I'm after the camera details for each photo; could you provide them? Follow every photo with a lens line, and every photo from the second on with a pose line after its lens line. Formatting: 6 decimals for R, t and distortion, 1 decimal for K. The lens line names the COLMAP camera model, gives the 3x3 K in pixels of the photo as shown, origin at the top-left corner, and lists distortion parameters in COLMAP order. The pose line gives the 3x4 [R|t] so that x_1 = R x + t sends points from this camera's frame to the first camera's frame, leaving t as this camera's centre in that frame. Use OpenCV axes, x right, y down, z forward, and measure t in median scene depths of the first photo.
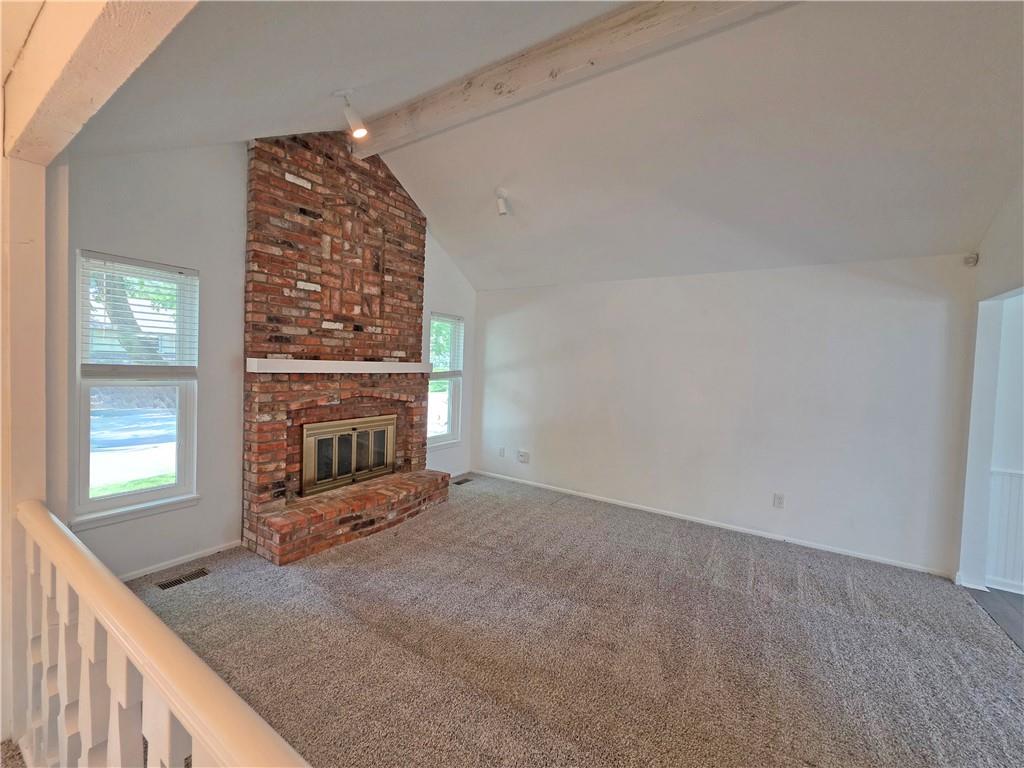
lens RADIAL K [[410.1, 0, 517.5], [0, 410.1, 383.7], [0, 0, 1]] dist [0.002985, 0.000082]
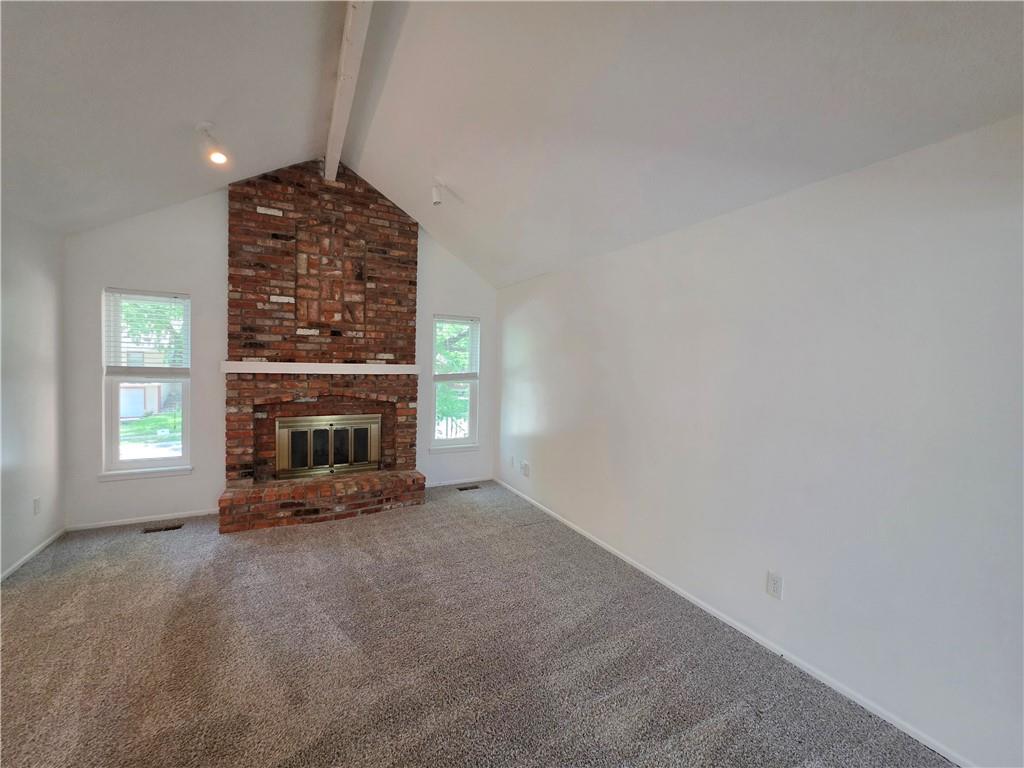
lens RADIAL K [[410.1, 0, 513.0], [0, 410.1, 383.1], [0, 0, 1]] dist [0.002985, 0.000082]
pose [[0.871408, 0.005974, -0.490523, 0.607051], [-0.015916, 0.999744, -0.016098, 0.008868], [0.490301, 0.021835, 0.871279, 0.295821]]
